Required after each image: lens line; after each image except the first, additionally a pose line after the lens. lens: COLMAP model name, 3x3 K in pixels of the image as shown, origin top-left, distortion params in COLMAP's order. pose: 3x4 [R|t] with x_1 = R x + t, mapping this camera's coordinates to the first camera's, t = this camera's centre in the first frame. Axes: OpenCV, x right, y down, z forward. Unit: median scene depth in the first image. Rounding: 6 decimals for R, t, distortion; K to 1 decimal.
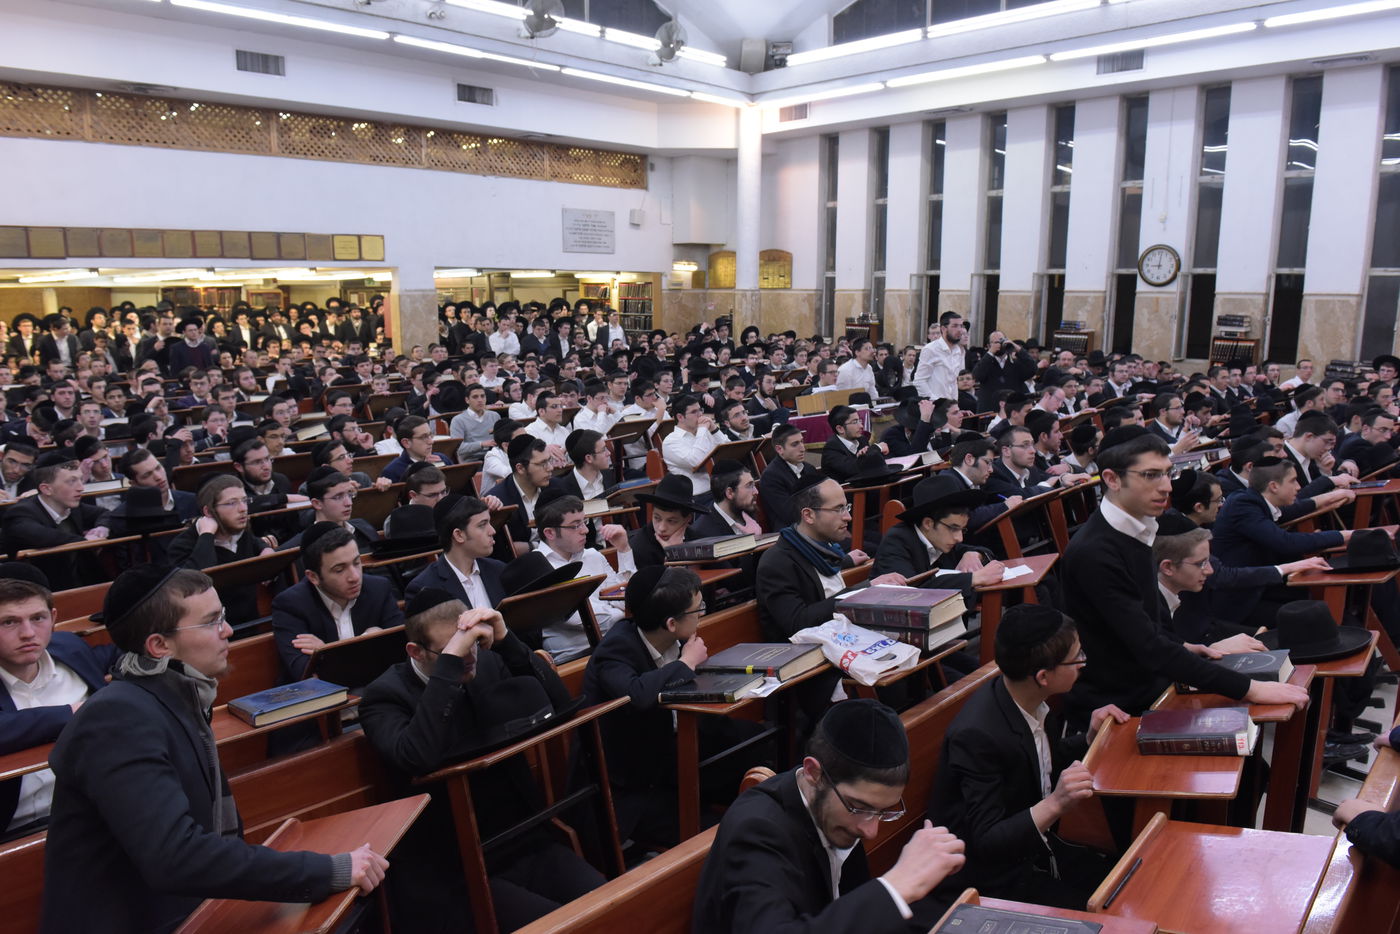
lens RADIAL K [[946.7, 0, 709.9], [0, 946.7, 469.3], [0, 0, 1]] dist [-0.054825, -0.001982]
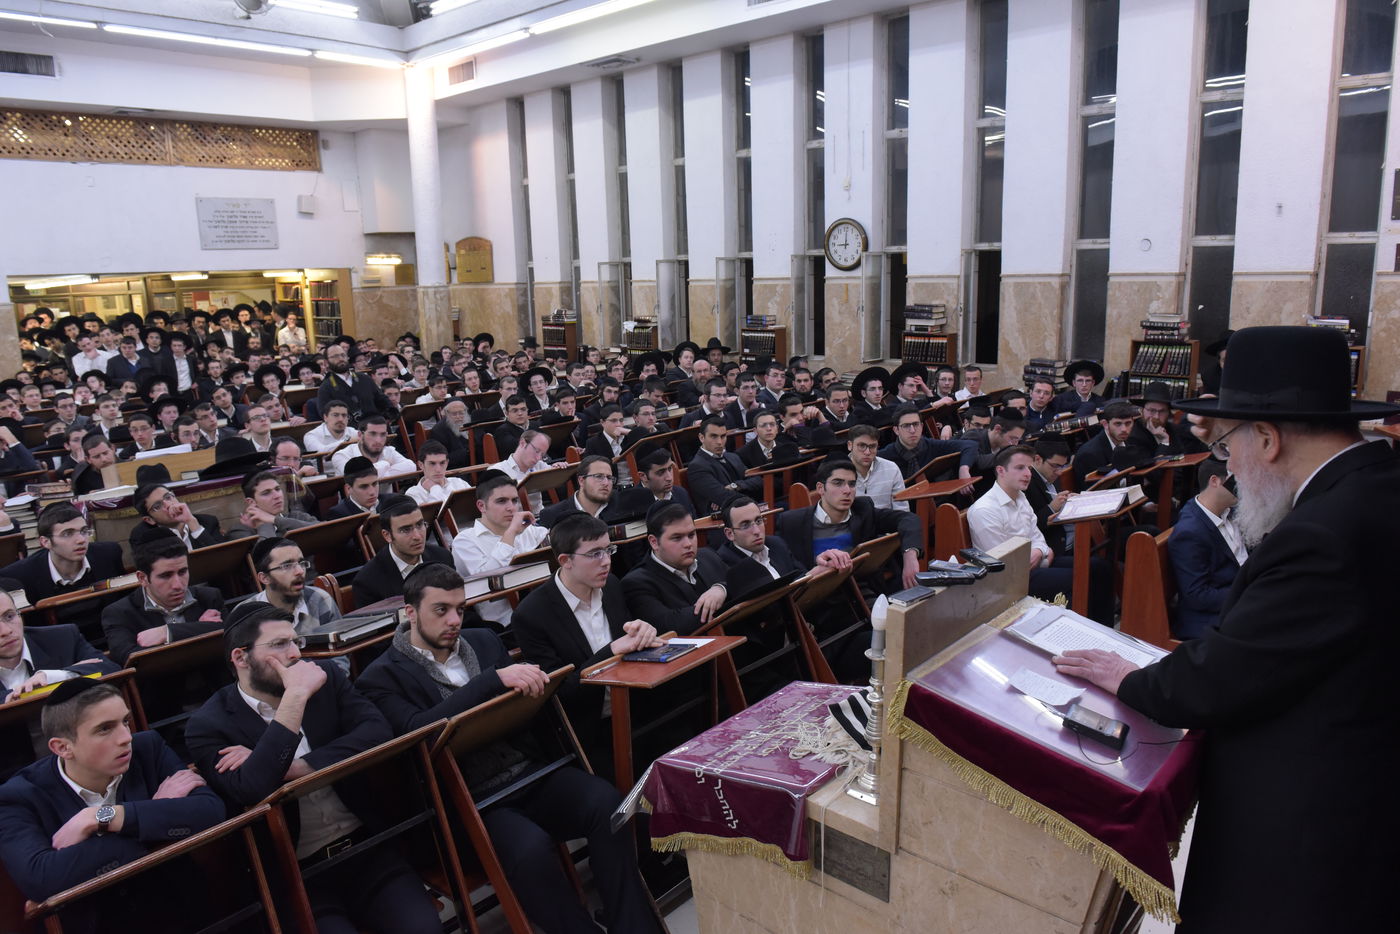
lens RADIAL K [[946.7, 0, 707.8], [0, 946.7, 473.6], [0, 0, 1]] dist [-0.054825, -0.001982]
pose [[0.998075, -0.037644, 0.049289, 0.272884], [0.036457, 0.999028, 0.024768, -0.039431], [-0.050173, -0.022923, 0.998477, 0.164178]]
